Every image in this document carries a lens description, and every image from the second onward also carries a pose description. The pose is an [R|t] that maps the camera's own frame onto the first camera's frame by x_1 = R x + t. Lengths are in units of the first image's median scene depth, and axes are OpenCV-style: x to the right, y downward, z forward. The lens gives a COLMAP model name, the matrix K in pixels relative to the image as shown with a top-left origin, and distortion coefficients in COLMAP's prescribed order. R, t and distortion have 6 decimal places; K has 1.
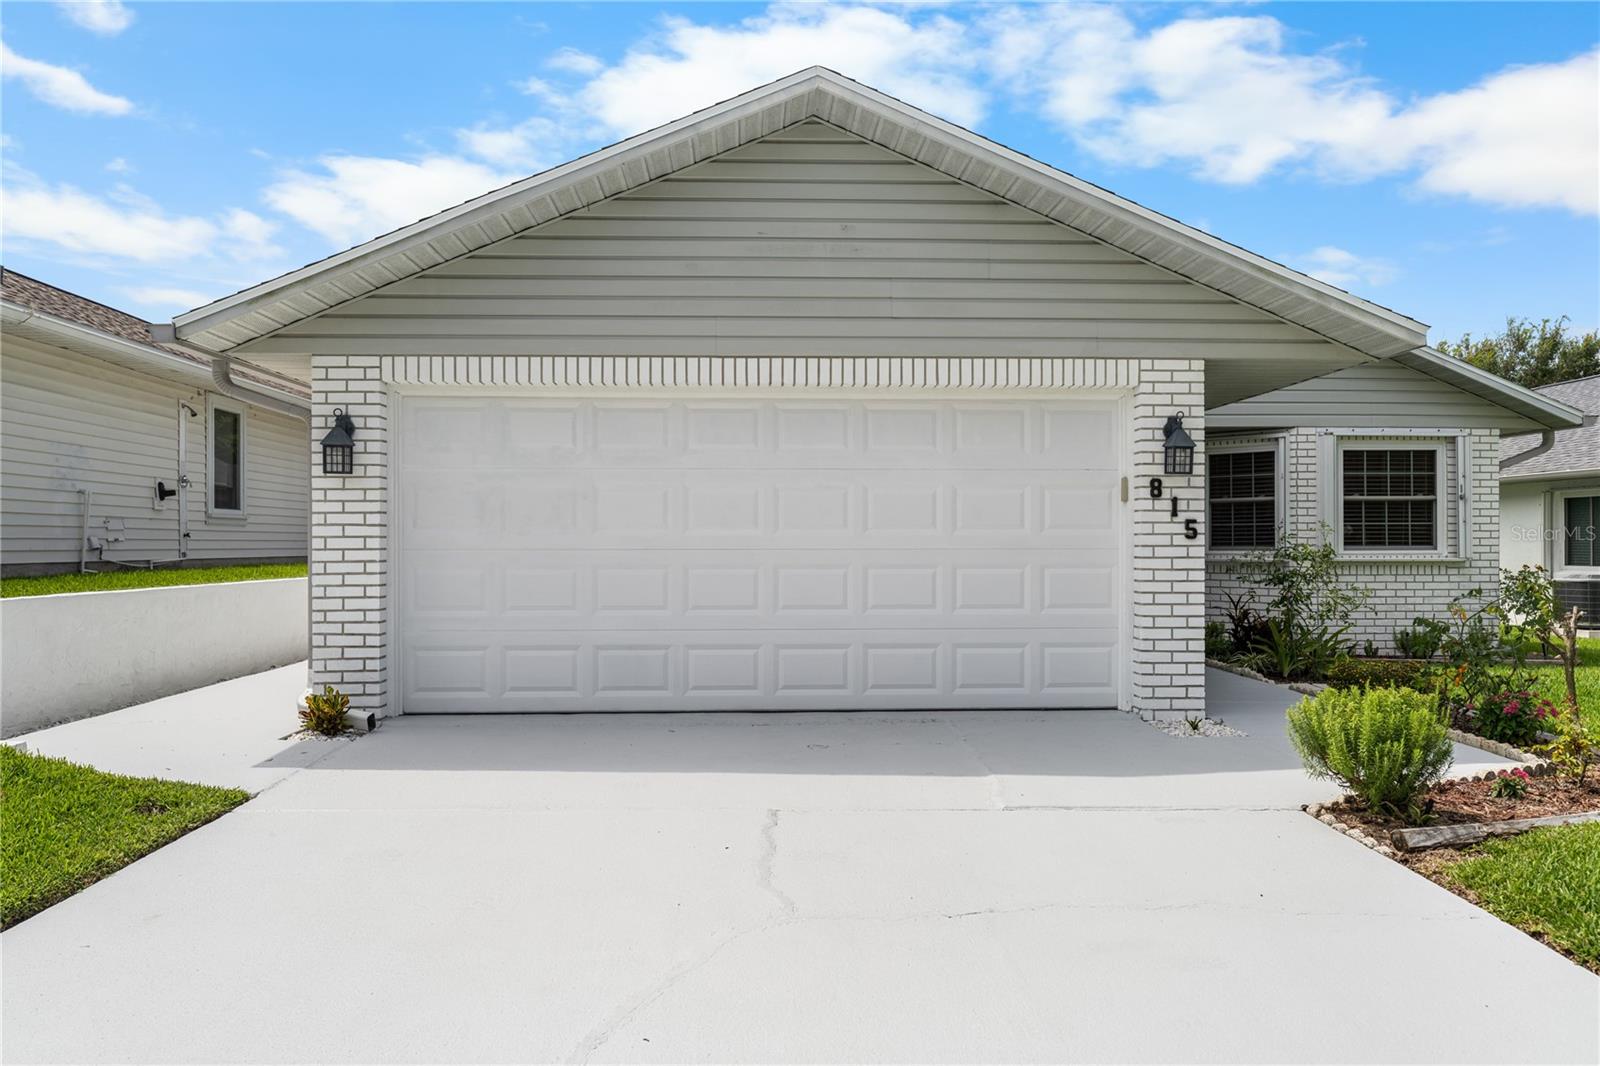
lens RADIAL K [[1078.2, 0, 799.8], [0, 1078.2, 540.2], [0, 0, 1]] dist [0.000670, 0.004113]
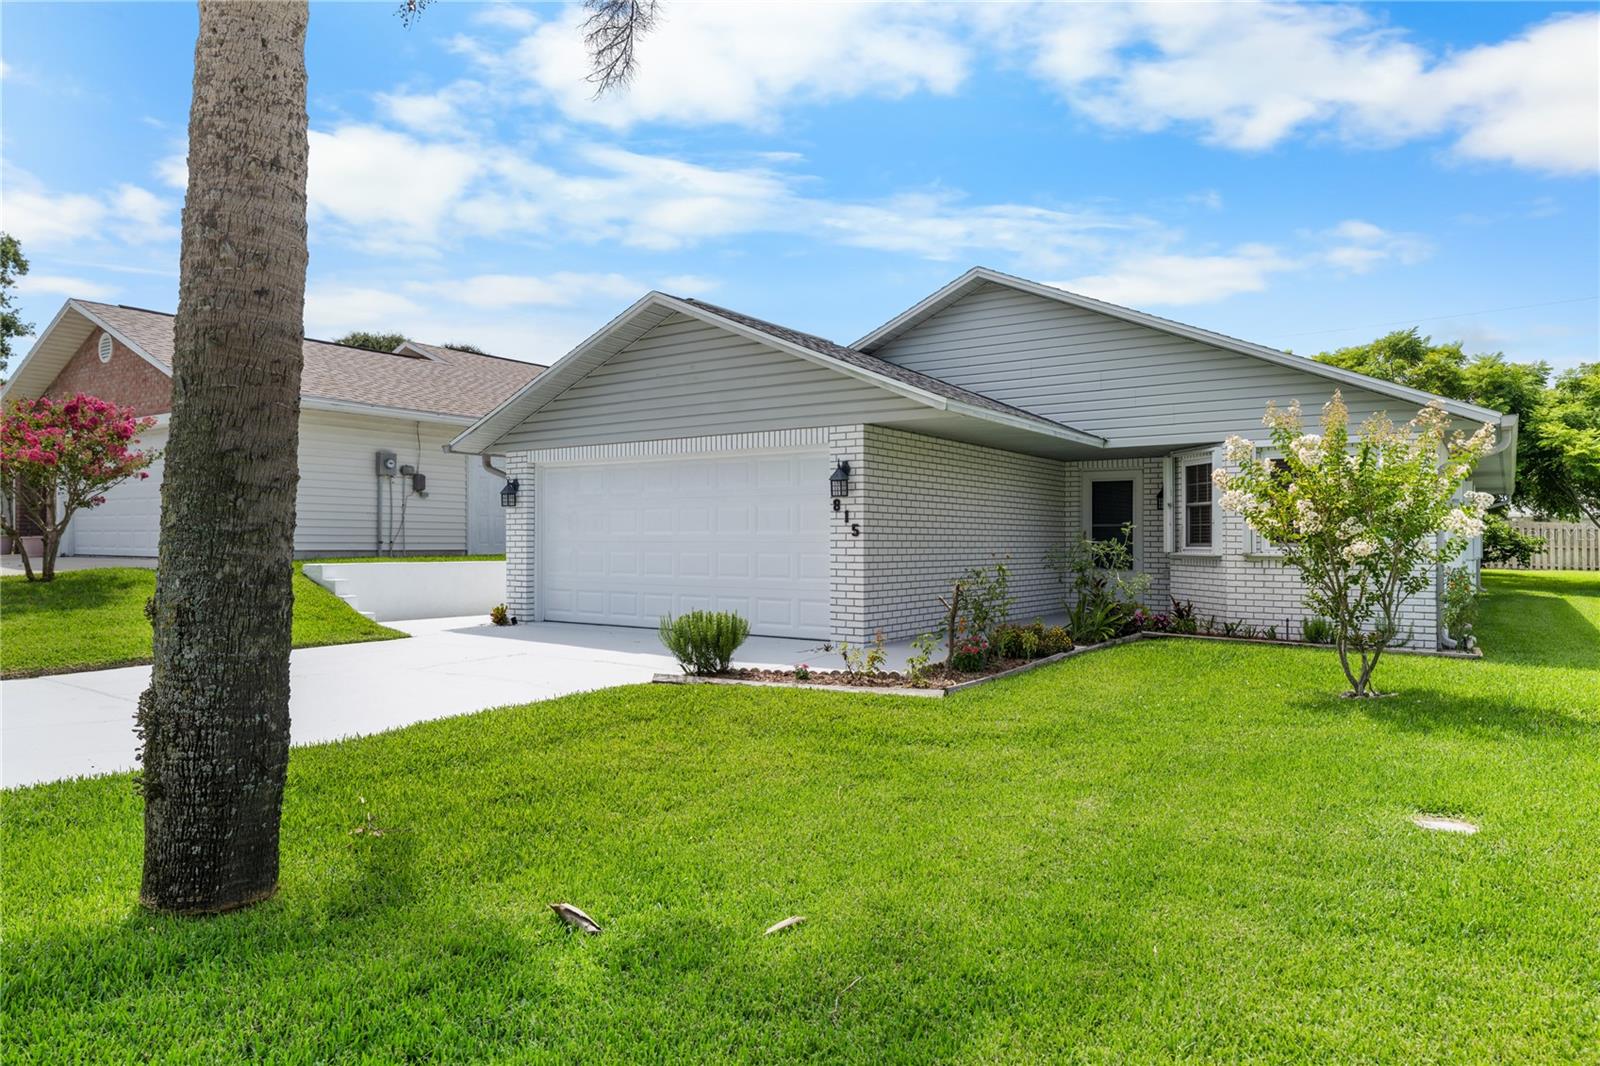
lens RADIAL K [[1004.5, 0, 803.0], [0, 1004.5, 528.6], [0, 0, 1]] dist [0.003328, 0.000107]
pose [[0.792821, -0.005028, -0.609434, 1.211038], [-0.001706, 0.999944, -0.010470, 0.003236], [0.609453, 0.009341, 0.792768, -0.234350]]
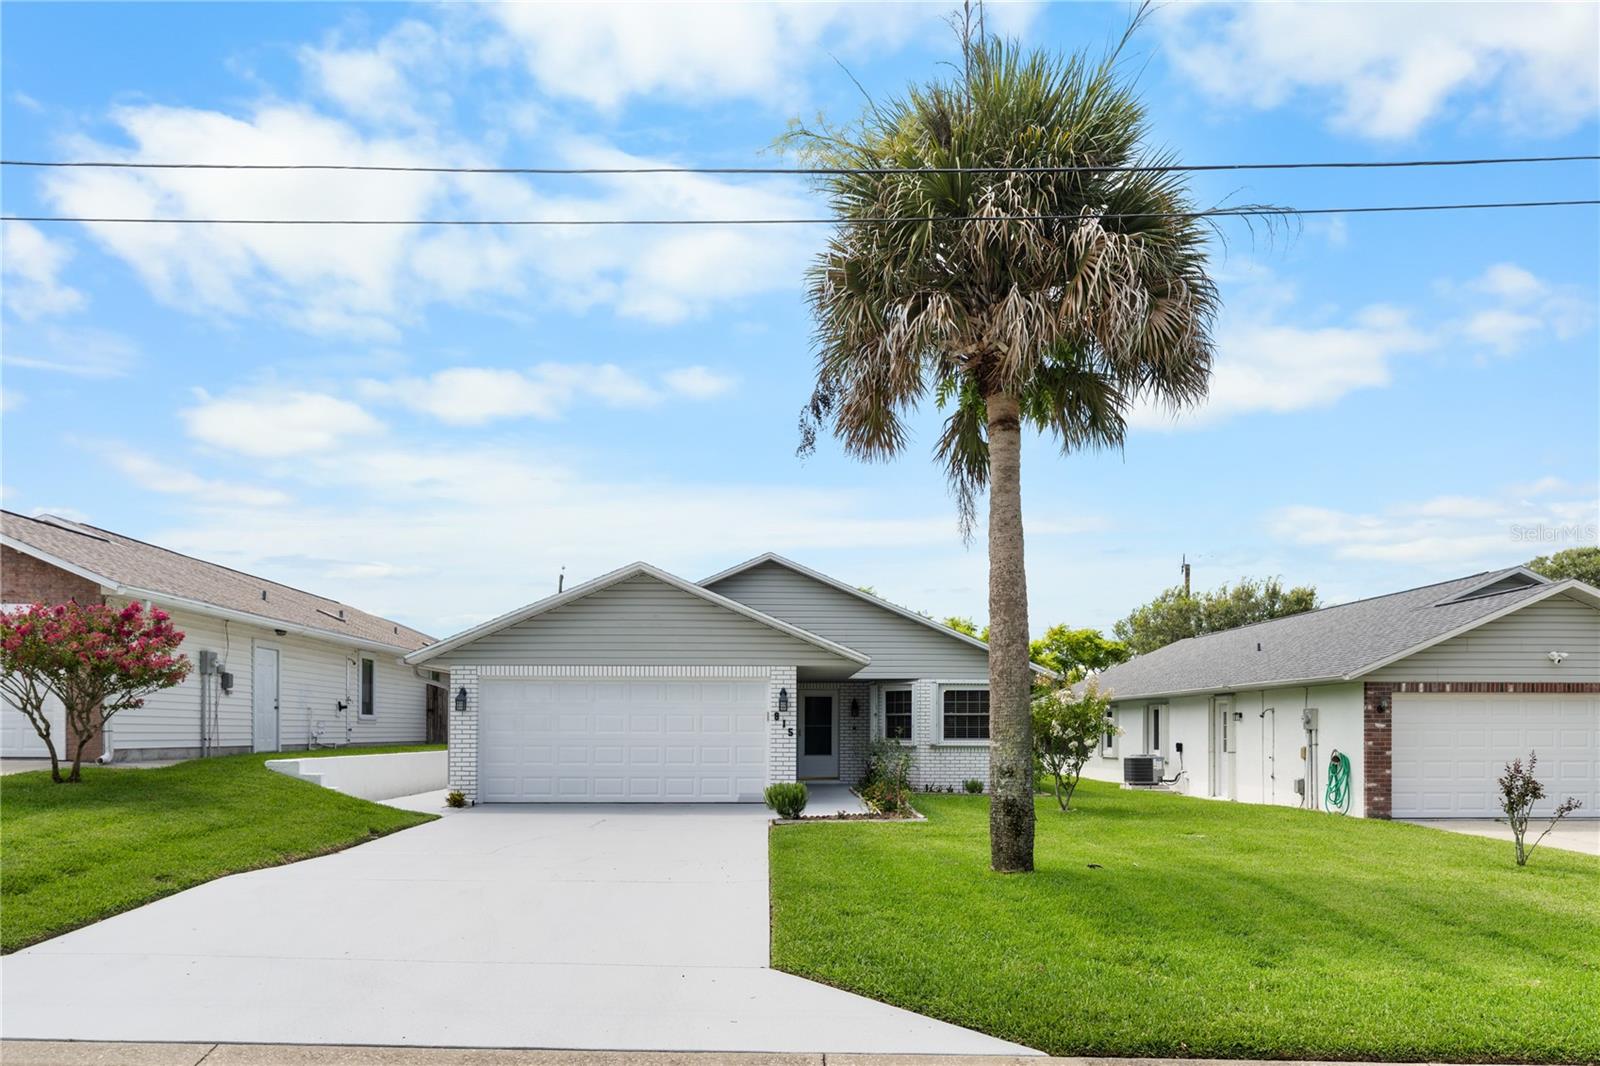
lens RADIAL K [[1034.7, 0, 804.8], [0, 1034.7, 726.1], [0, 0, 1]] dist [0.002536, 0.000011]
pose [[0.999981, 0.003525, -0.005095, 0.408451], [-0.003536, 0.999992, -0.002093, -0.019588], [0.005087, 0.002111, 0.999985, -1.459726]]
